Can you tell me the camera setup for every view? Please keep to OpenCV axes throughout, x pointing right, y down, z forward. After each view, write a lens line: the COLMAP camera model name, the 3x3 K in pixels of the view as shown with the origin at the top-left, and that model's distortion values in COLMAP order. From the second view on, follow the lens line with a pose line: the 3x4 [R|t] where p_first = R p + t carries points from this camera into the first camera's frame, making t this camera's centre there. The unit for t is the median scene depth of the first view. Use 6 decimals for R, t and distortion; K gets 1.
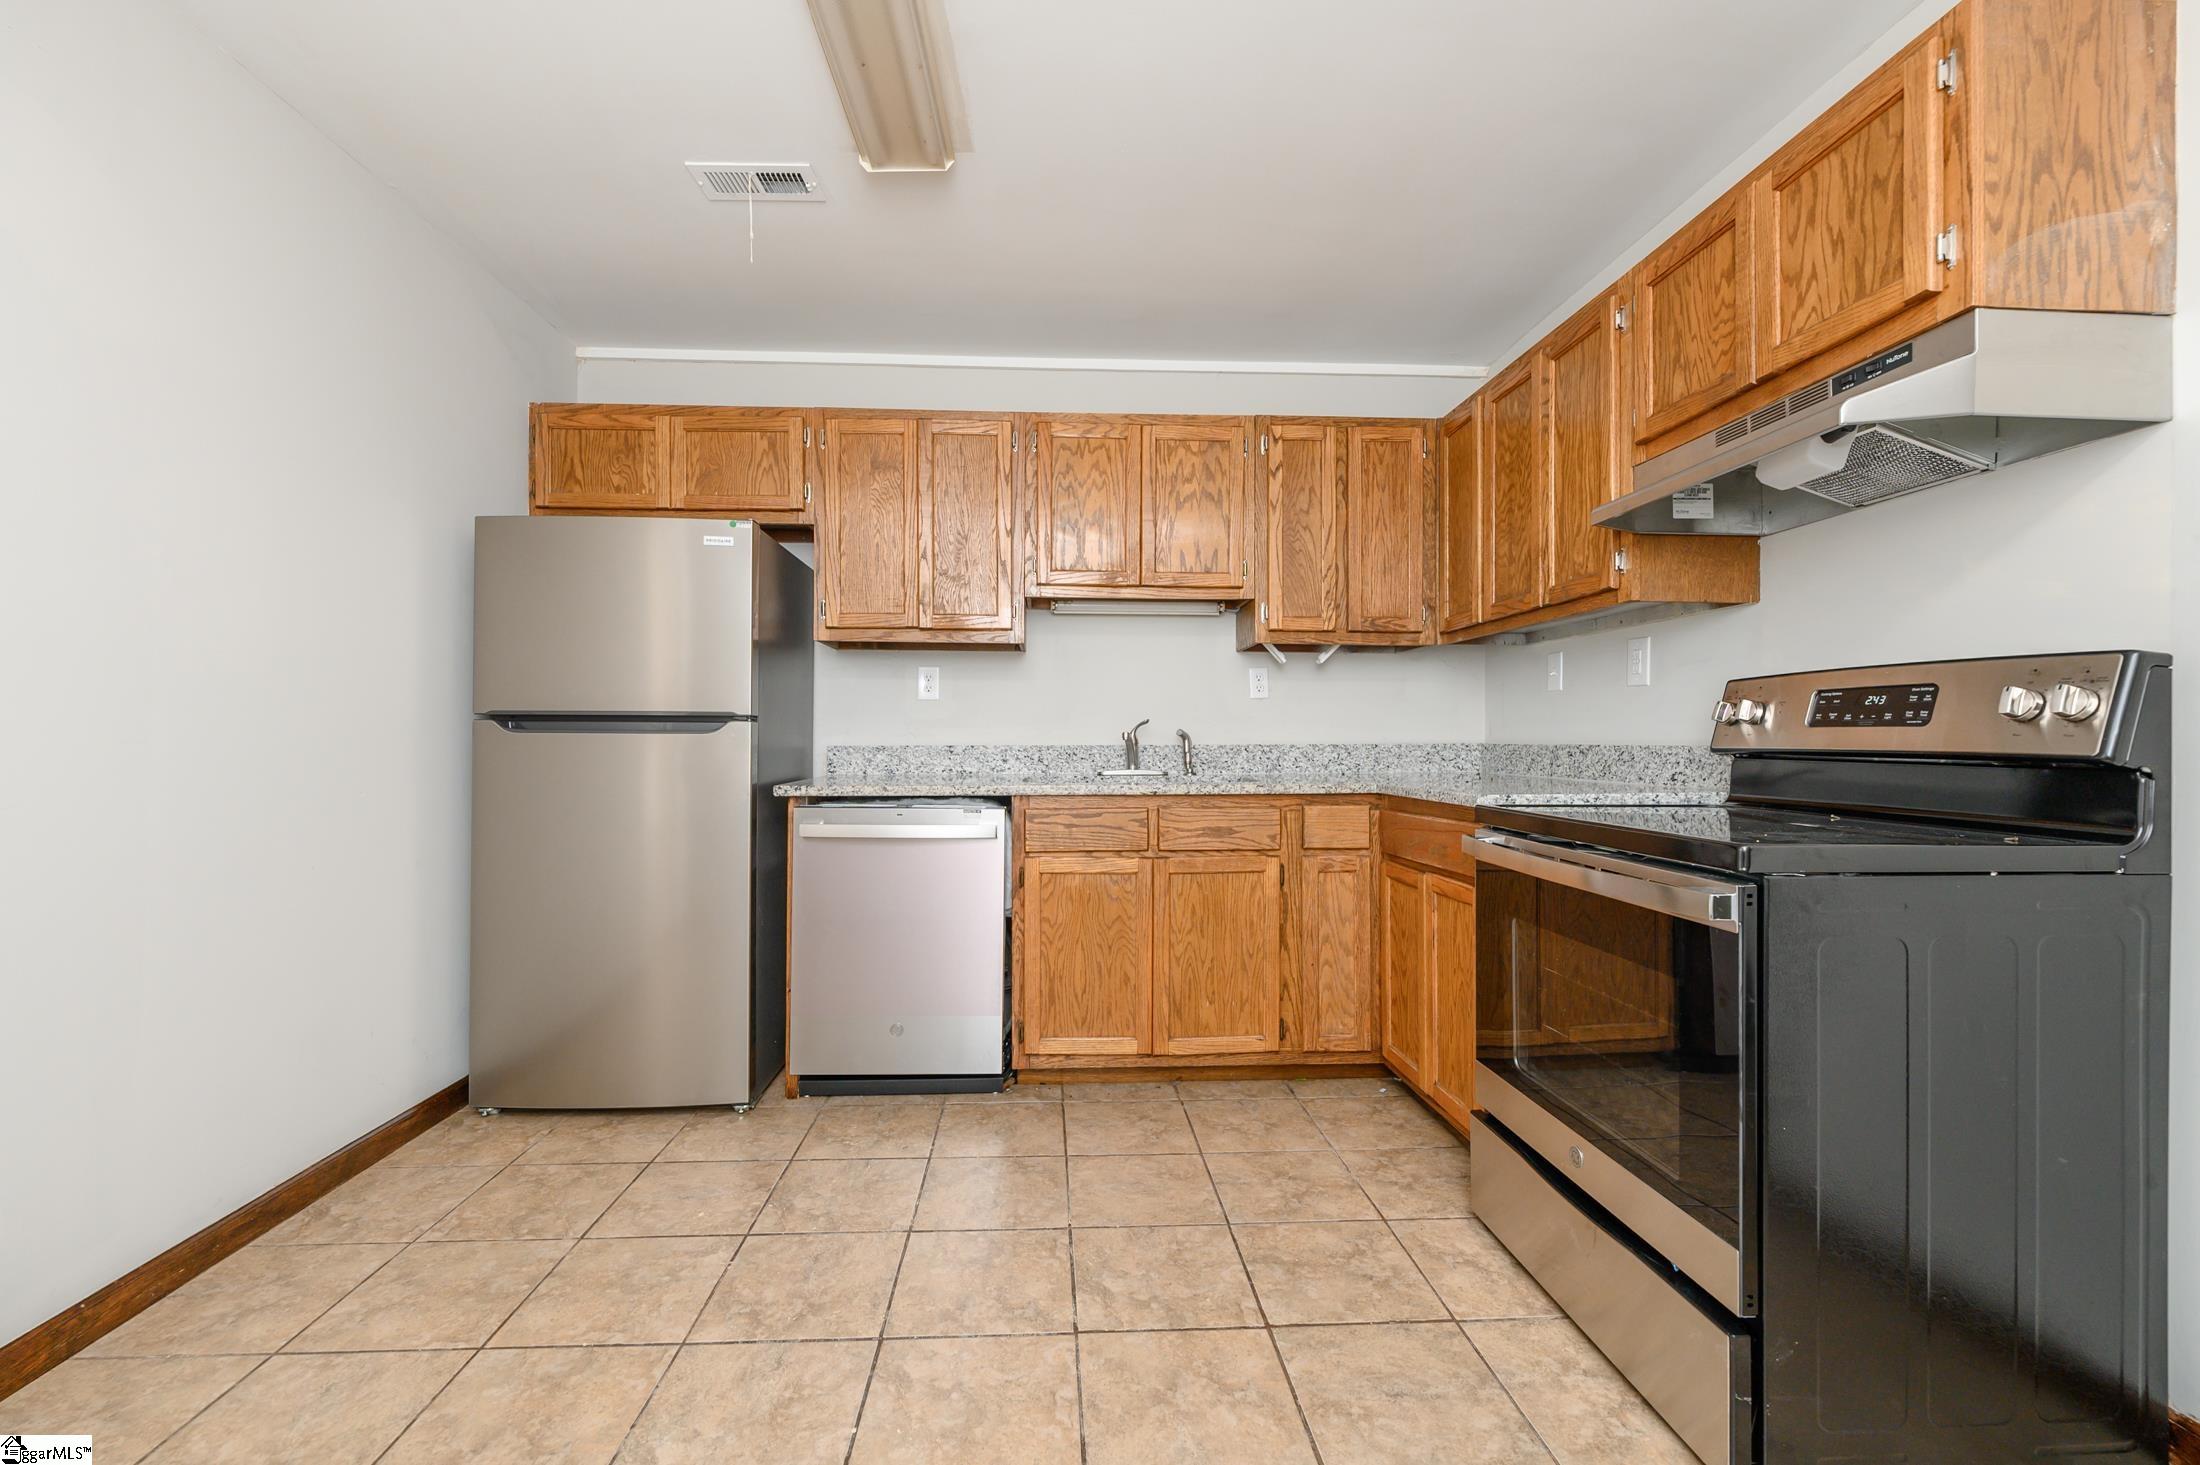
lens RADIAL K [[906.2, 0, 1100.0], [0, 906.2, 732.5], [0, 0, 1]] dist [-0.000242, -0.000307]
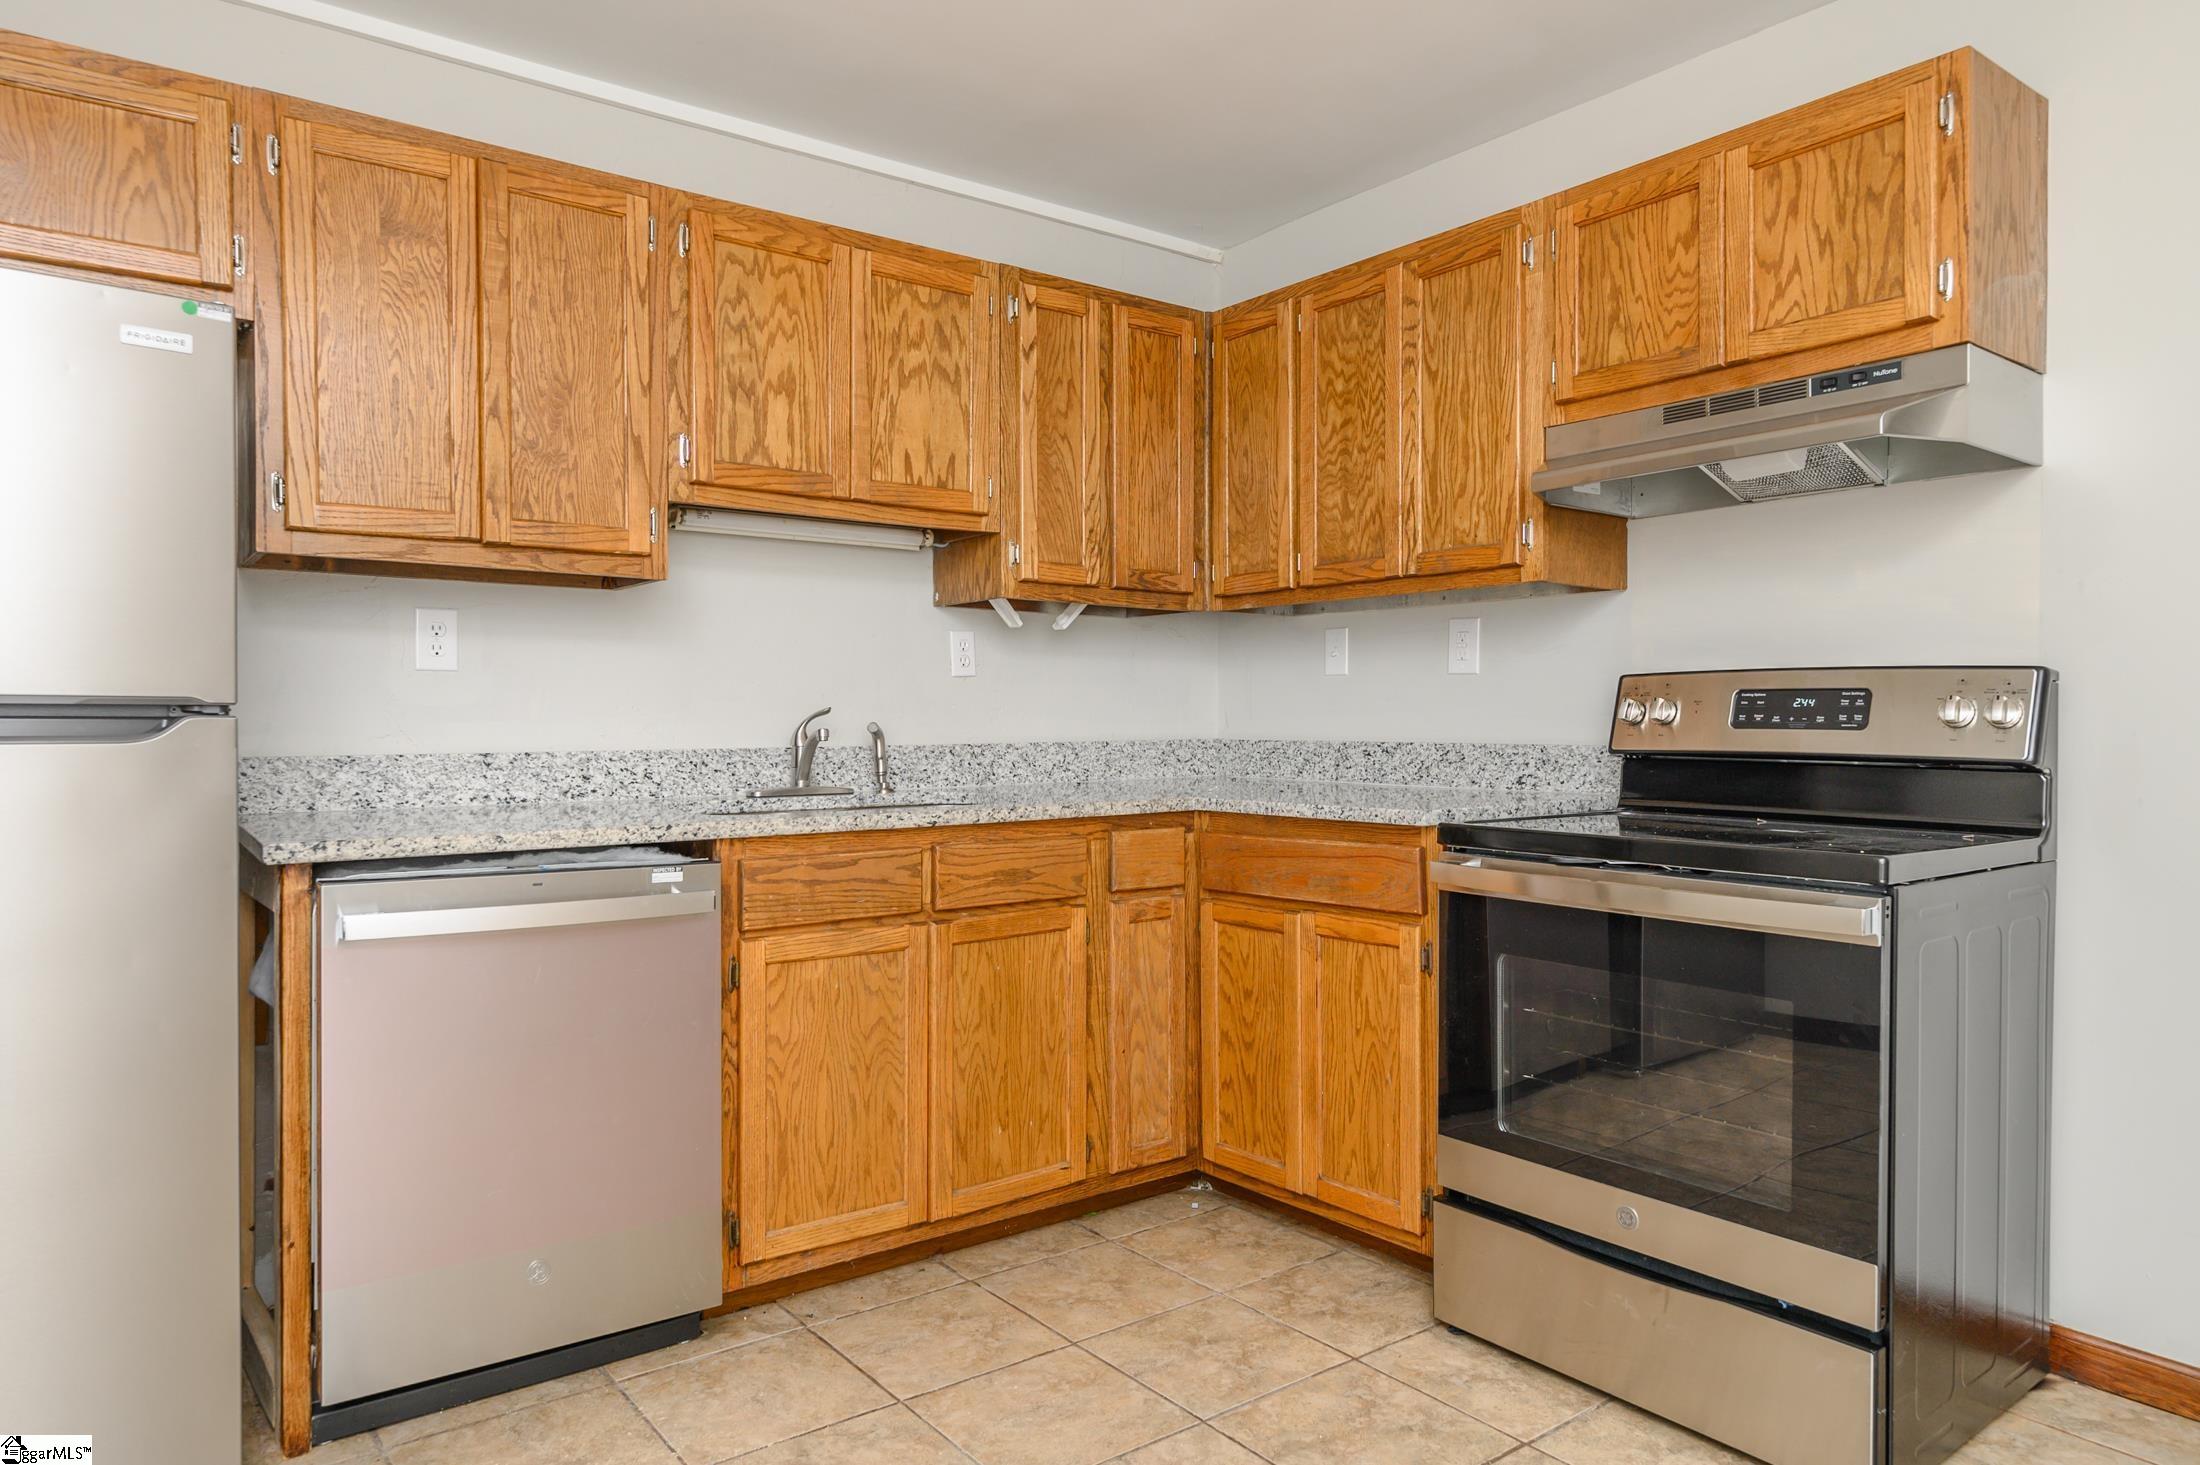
lens RADIAL K [[1362.1, 0, 1101.6], [0, 1362.1, 729.0], [0, 0, 1]] dist [-0.000815, -0.000971]
pose [[0.827703, -0.006385, 0.561130, -0.390885], [-0.002458, 0.999884, 0.015003, -0.016932], [-0.561161, -0.013797, 0.827592, 0.117537]]
